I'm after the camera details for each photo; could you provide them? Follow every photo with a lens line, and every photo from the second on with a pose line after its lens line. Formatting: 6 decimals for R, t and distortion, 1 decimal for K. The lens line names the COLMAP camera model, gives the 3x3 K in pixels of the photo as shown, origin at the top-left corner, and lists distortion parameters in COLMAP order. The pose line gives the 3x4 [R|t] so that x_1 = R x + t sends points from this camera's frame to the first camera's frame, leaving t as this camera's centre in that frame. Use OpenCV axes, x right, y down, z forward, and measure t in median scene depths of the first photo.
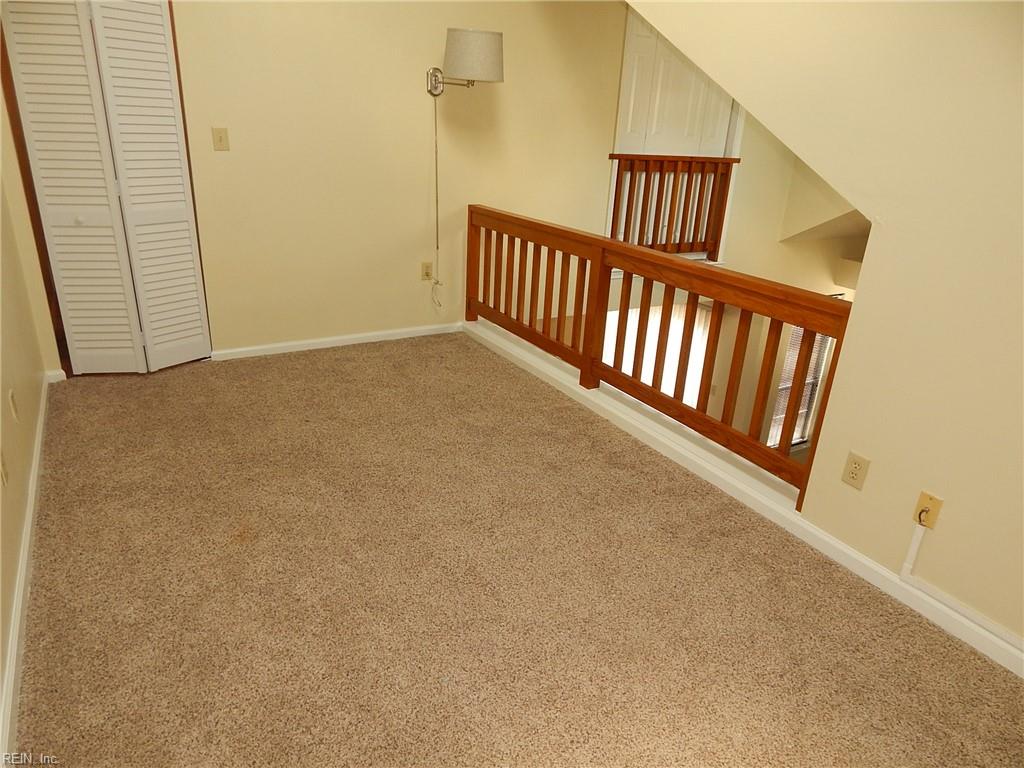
lens RADIAL K [[674.7, 0, 512.0], [0, 674.7, 384.0], [0, 0, 1]] dist [-0.000142, -0.001519]
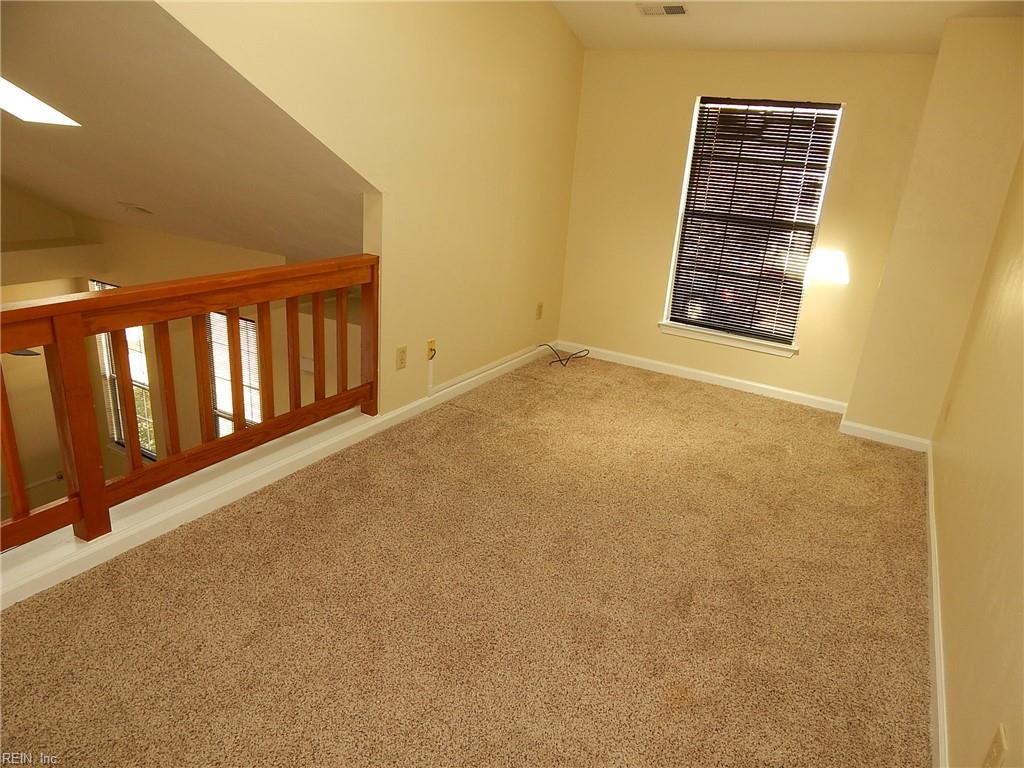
lens RADIAL K [[674.7, 0, 512.0], [0, 674.7, 384.0], [0, 0, 1]] dist [-0.000142, -0.001519]
pose [[-0.504776, -0.362701, 0.783358, -0.589178], [0.216889, 0.825057, 0.521766, -0.401008], [-0.835560, 0.433276, -0.337803, 0.959174]]
